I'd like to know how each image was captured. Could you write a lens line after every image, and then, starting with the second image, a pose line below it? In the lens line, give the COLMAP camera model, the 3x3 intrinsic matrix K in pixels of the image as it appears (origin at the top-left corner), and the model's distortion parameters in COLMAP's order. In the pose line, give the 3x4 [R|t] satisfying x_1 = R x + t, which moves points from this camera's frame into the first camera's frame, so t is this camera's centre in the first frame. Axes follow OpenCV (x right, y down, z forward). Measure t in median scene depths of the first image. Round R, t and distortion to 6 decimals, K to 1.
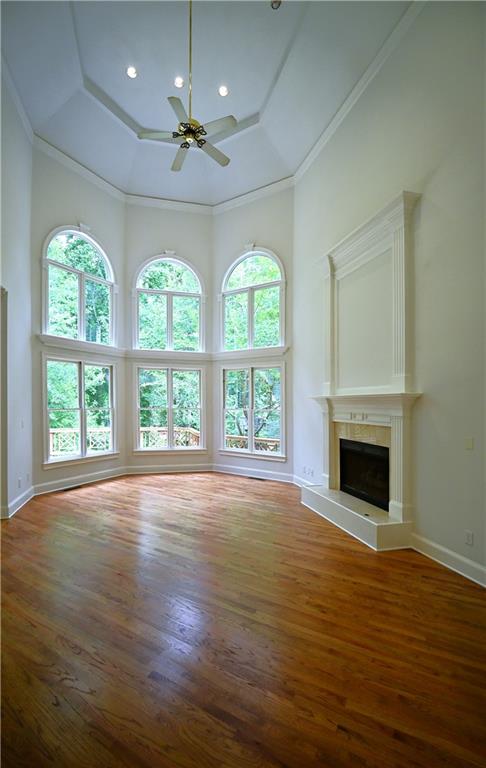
lens RADIAL K [[336.9, 0, 215.9], [0, 336.9, 402.6], [0, 0, 1]] dist [0.002935, -0.004899]
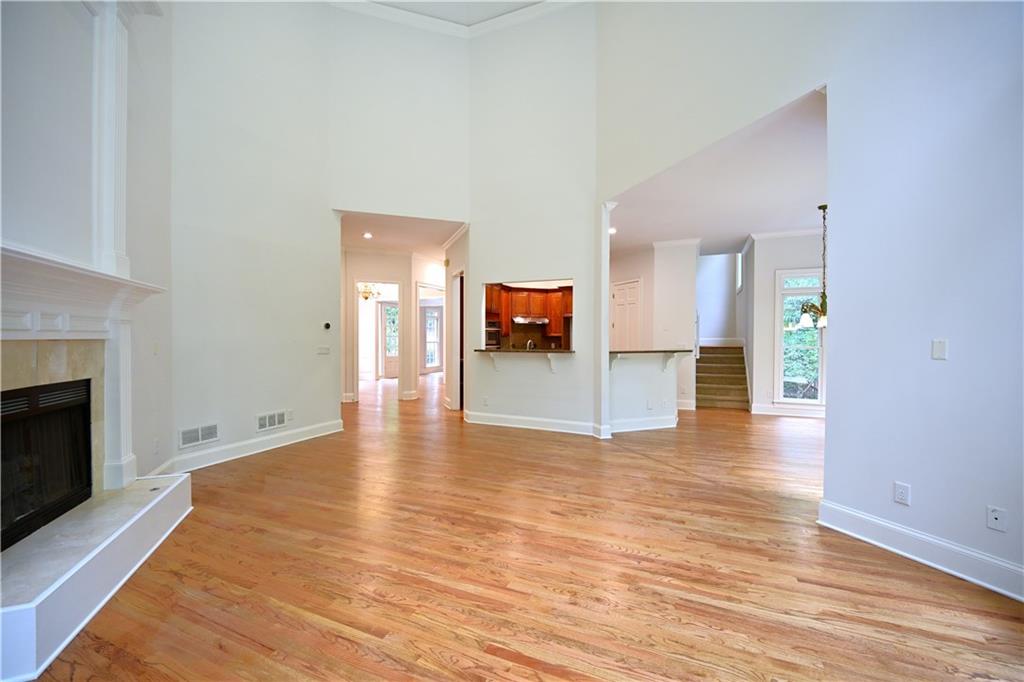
lens RADIAL K [[422.2, 0, 518.4], [0, 422.2, 340.2], [0, 0, 1]] dist [-0.004793, -0.000116]
pose [[-0.987302, 0.000900, -0.158850, -0.039027], [-0.001101, 0.999921, 0.012513, 0.044637], [0.158849, 0.012529, -0.987223, 1.261304]]
